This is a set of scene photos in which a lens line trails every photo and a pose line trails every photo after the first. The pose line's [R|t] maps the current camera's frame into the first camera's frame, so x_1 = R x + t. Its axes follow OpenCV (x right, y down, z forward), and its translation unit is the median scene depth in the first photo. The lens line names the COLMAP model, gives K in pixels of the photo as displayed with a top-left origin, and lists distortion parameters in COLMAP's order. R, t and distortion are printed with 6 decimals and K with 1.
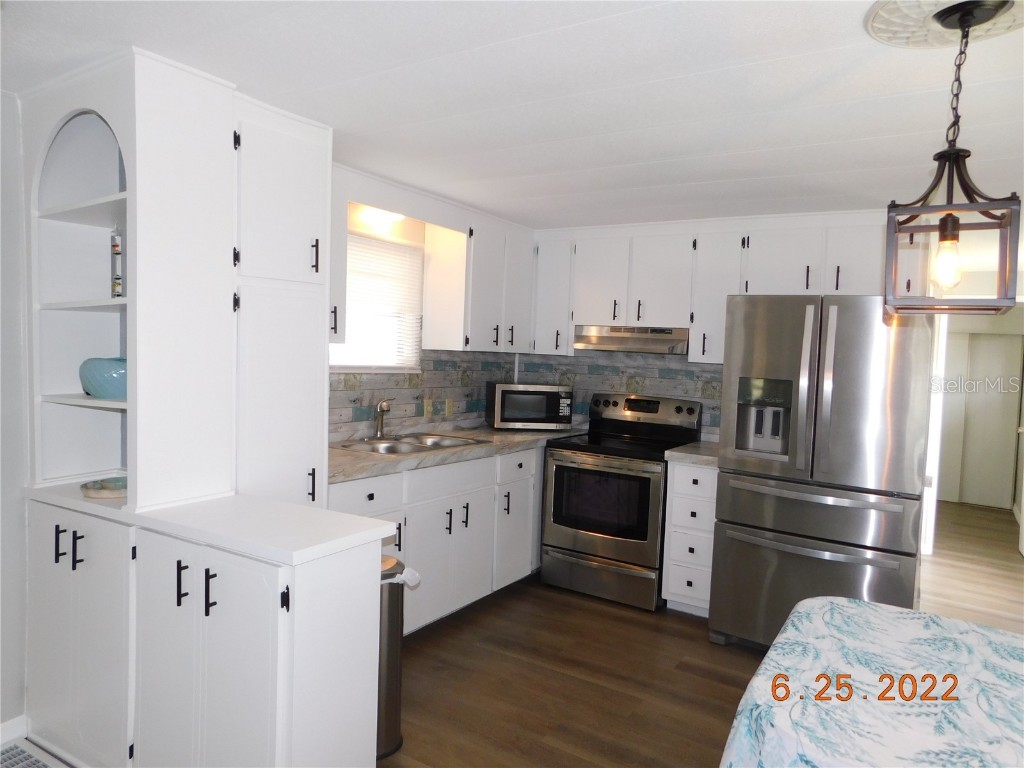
lens RADIAL K [[694.5, 0, 505.8], [0, 694.5, 378.3], [0, 0, 1]] dist [-0.035513, 0.034877]
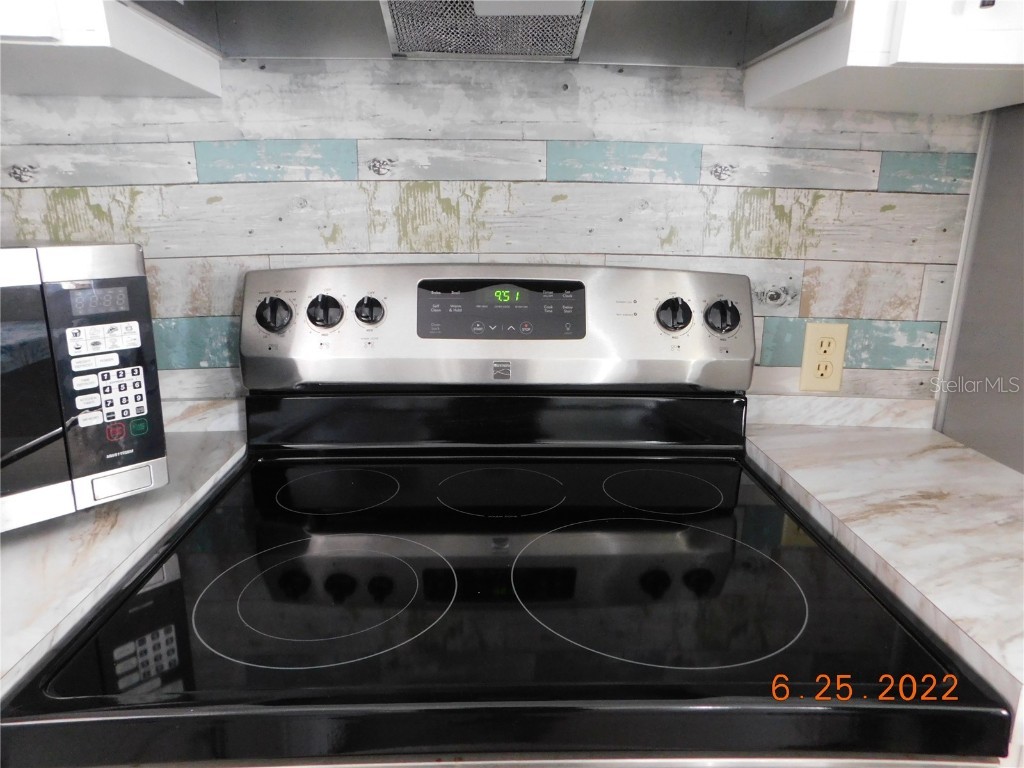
lens RADIAL K [[694.5, 0, 512.5], [0, 694.5, 382.4], [0, 0, 1]] dist [-0.035513, 0.034877]
pose [[0.822048, -0.170464, 0.543304, 0.079820], [0.044764, 0.970532, 0.236778, 0.009720], [-0.567656, -0.170322, 0.805455, 0.866473]]
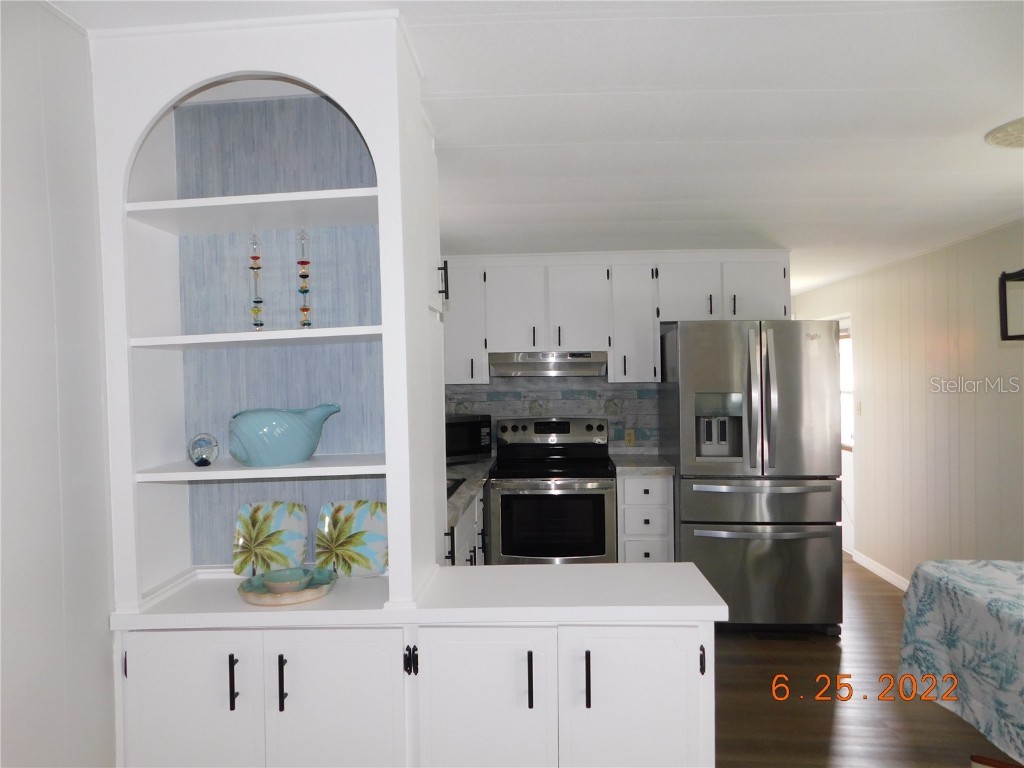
lens RADIAL K [[694.5, 0, 506.6], [0, 694.5, 374.2], [0, 0, 1]] dist [-0.035513, 0.034877]
pose [[0.880048, -0.055690, 0.471609, -0.370967], [0.074306, 0.997016, -0.020926, -0.024841], [-0.469036, 0.053459, 0.881560, 0.118659]]
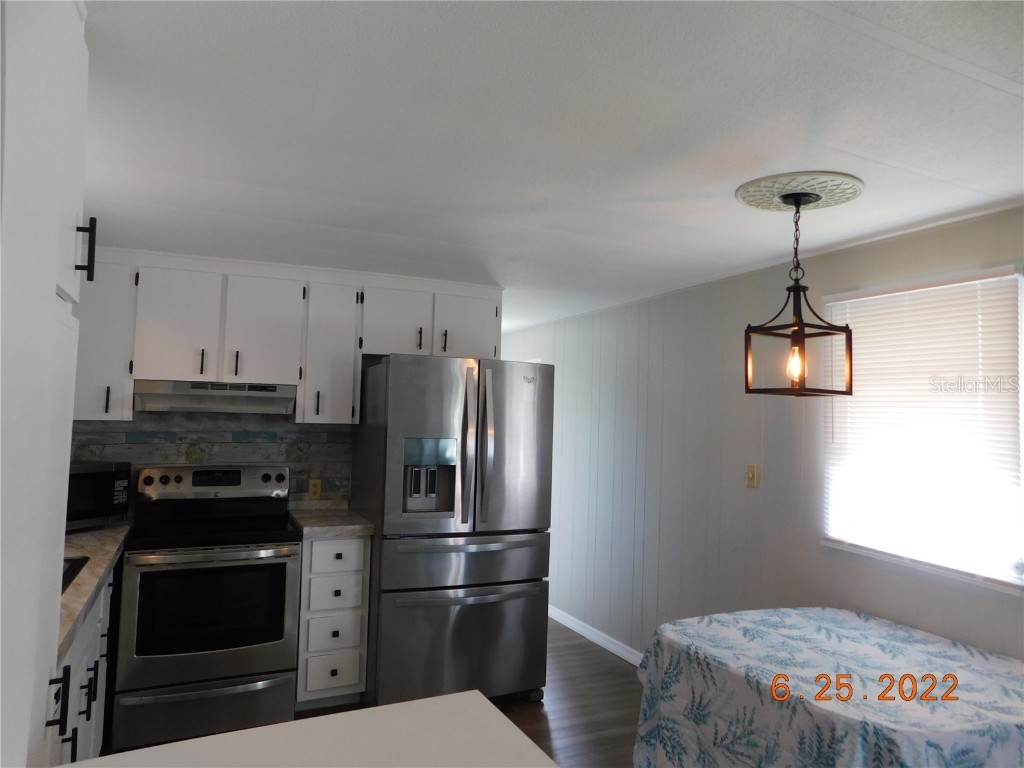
lens RADIAL K [[694.5, 0, 520.0], [0, 694.5, 363.6], [0, 0, 1]] dist [-0.035513, 0.034877]
pose [[0.542970, 0.027023, 0.839317, -0.316860], [0.045186, 0.997094, -0.061334, -0.031149], [-0.838535, 0.071228, 0.540171, 0.264450]]
